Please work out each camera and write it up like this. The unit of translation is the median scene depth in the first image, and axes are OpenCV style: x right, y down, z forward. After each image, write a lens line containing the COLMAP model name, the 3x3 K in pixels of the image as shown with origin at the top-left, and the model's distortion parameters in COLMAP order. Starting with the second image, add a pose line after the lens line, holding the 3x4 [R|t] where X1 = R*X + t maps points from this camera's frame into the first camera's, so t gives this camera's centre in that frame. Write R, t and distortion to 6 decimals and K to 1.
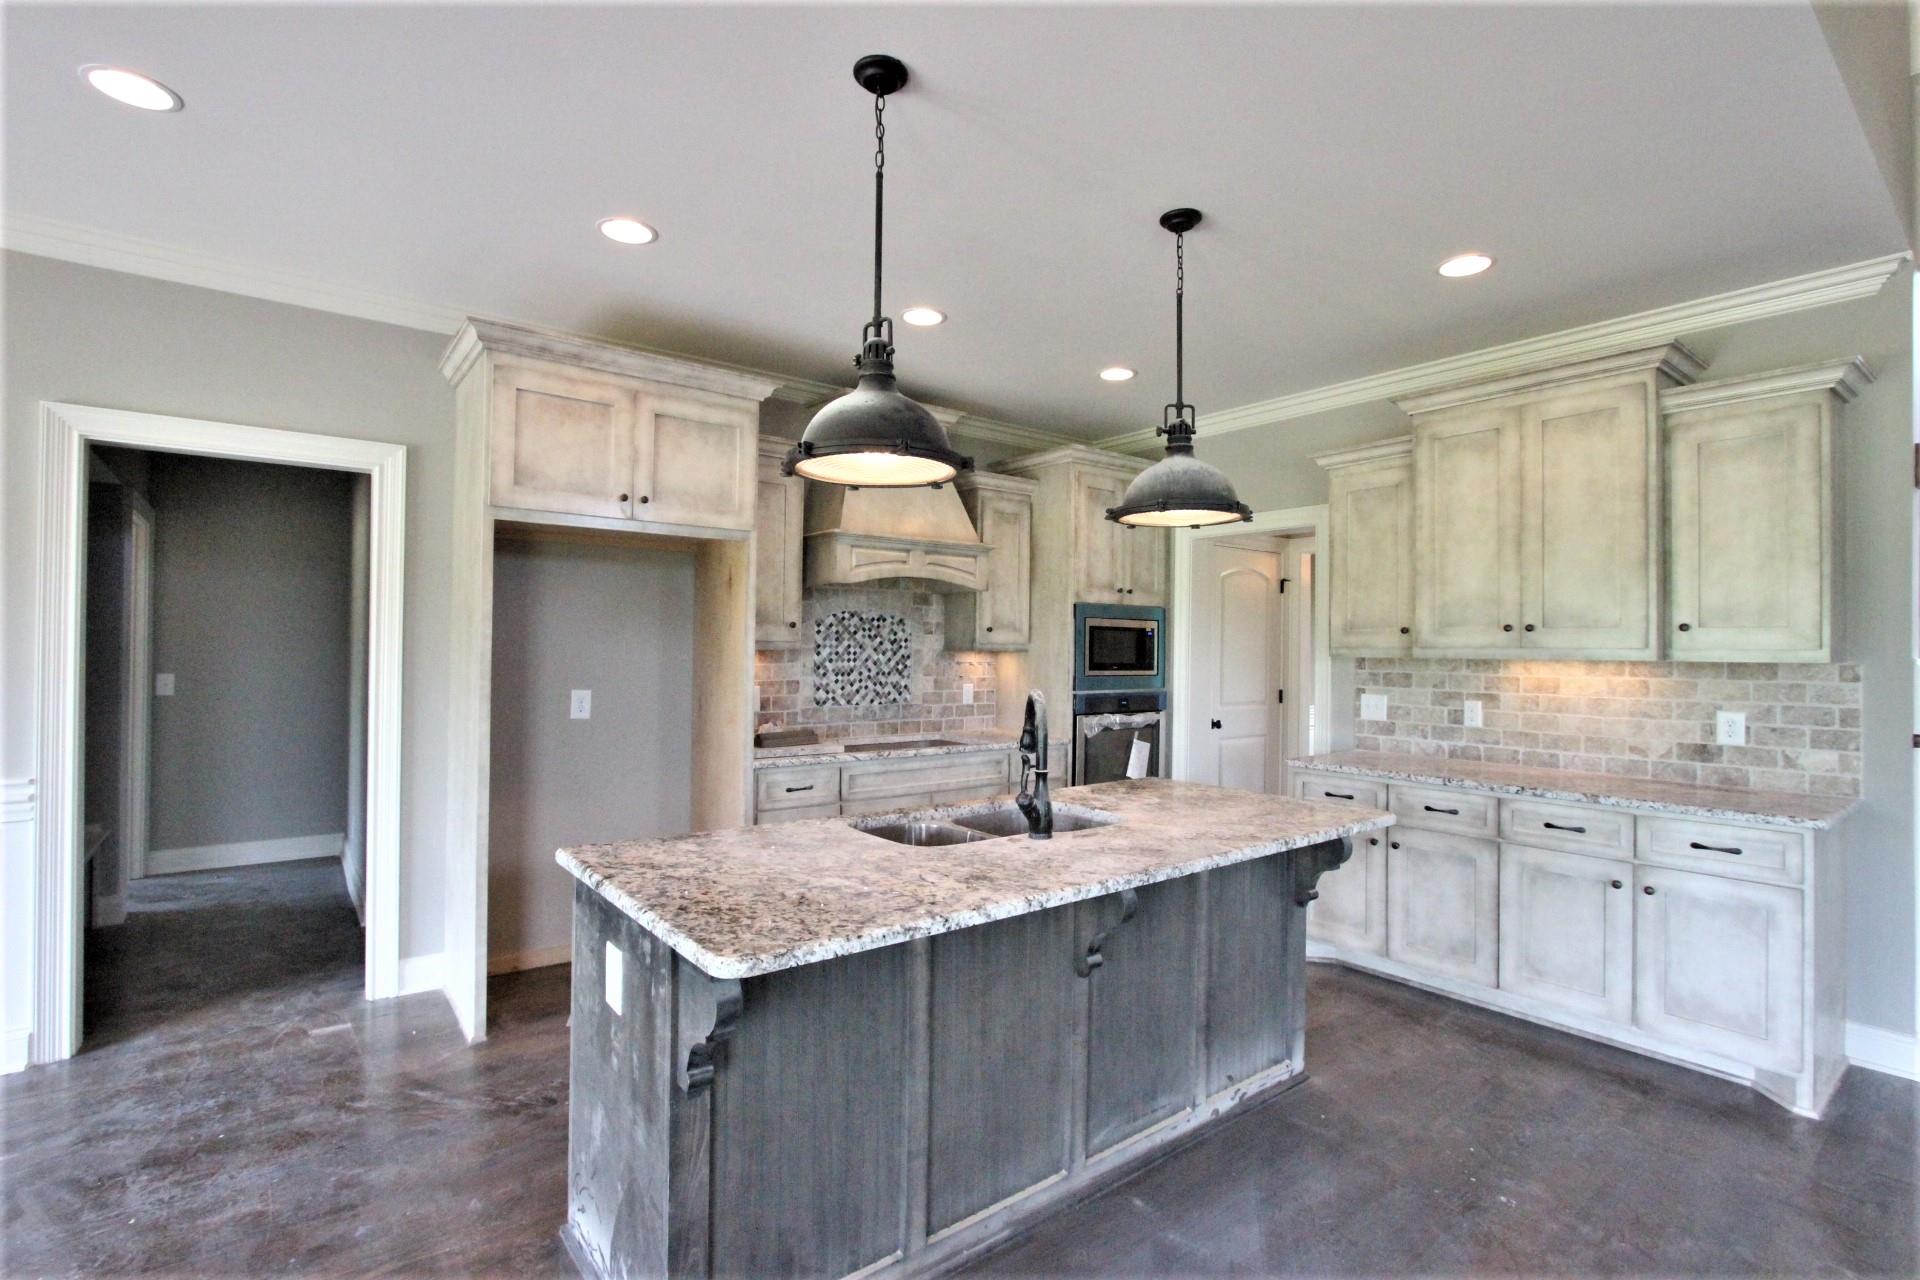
lens RADIAL K [[887.9, 0, 956.7], [0, 887.9, 639.3], [0, 0, 1]] dist [-0.021557, 0.004565]
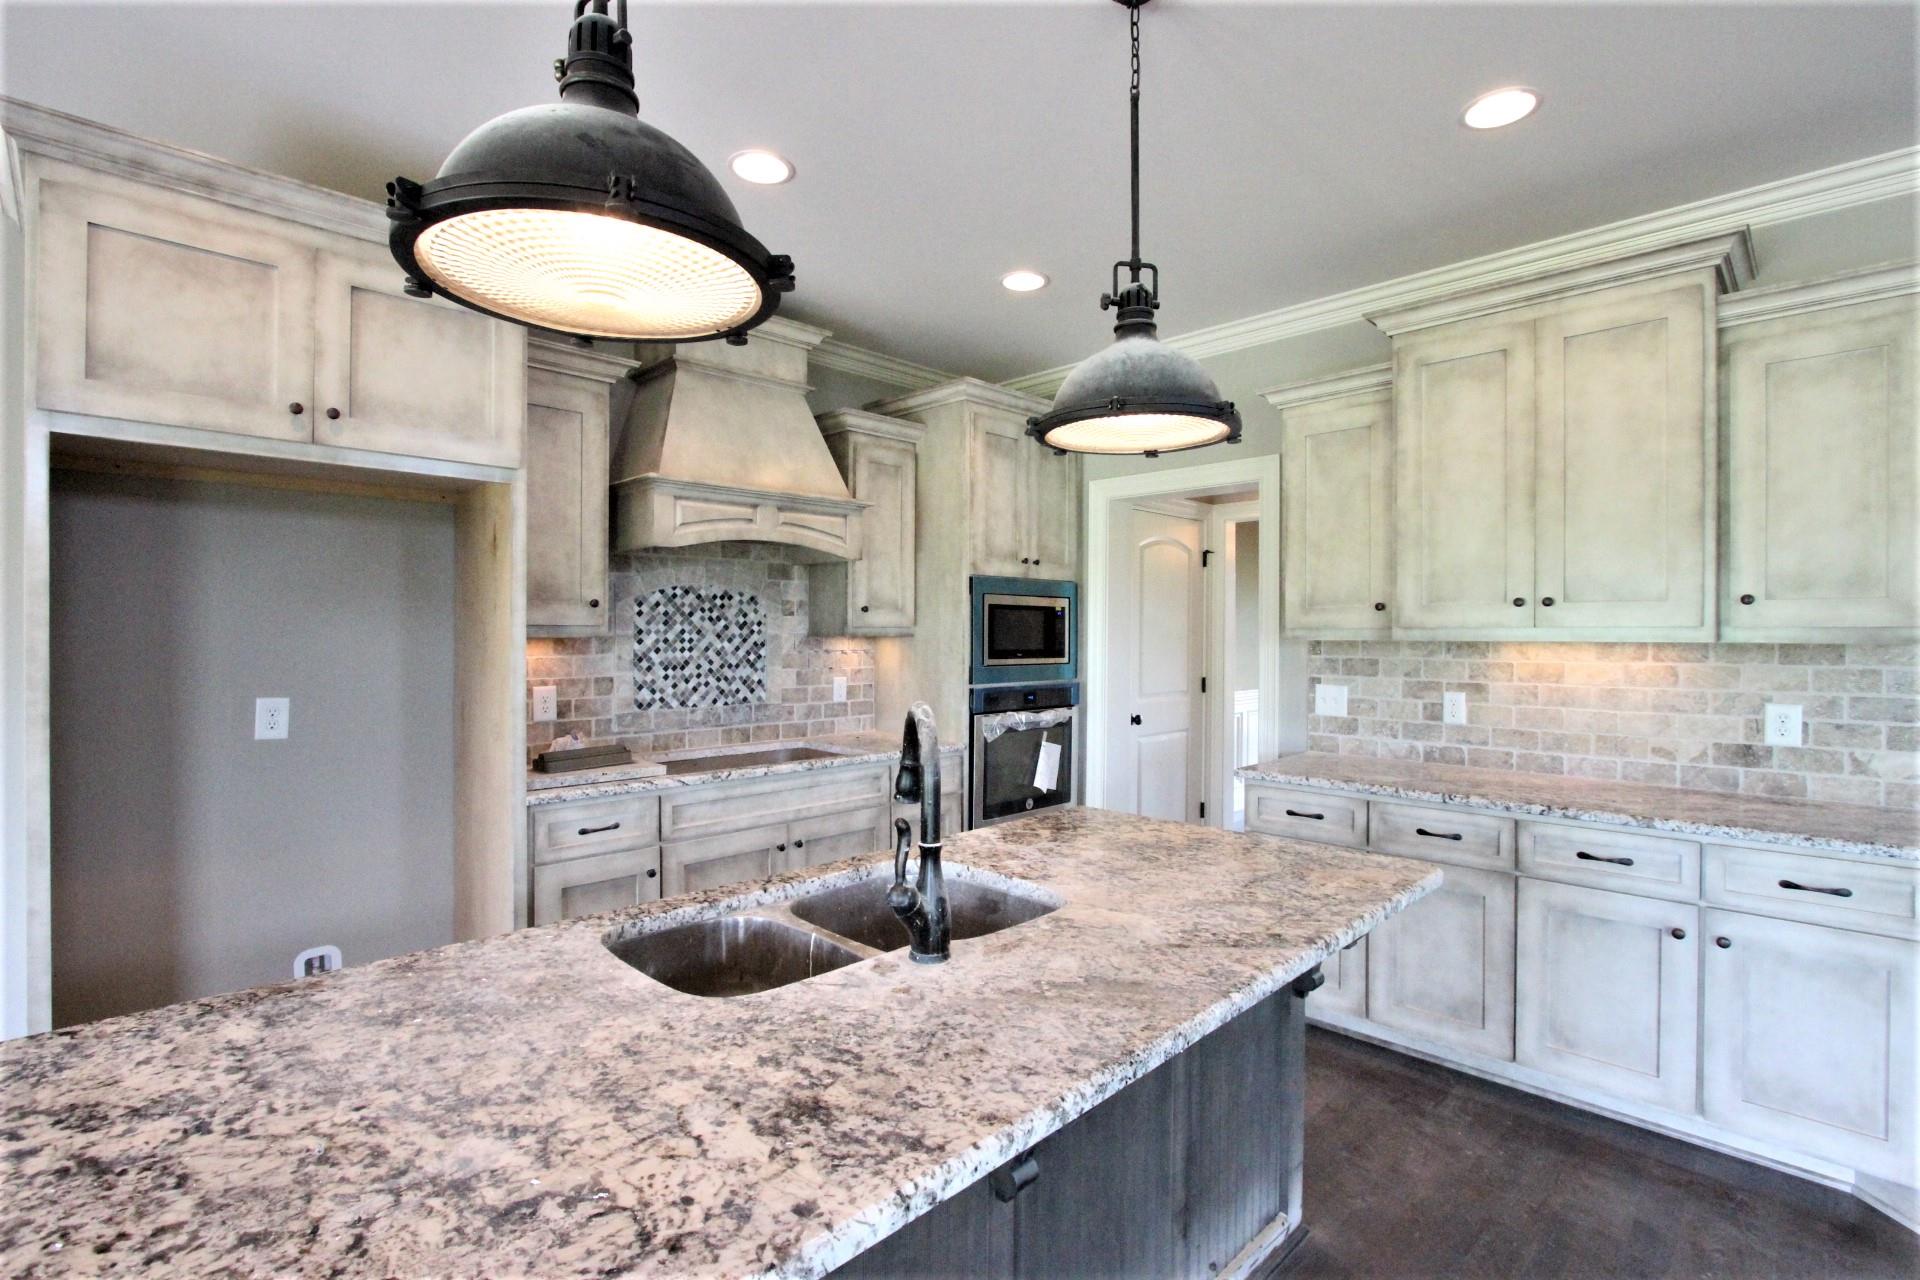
lens RADIAL K [[887.9, 0, 956.7], [0, 887.9, 639.3], [0, 0, 1]] dist [-0.021557, 0.004565]
pose [[0.992231, -0.009097, 0.124079, 0.026606], [0.006802, 0.999798, 0.018909, 0.002033], [-0.124226, -0.017918, 0.992092, 0.271023]]
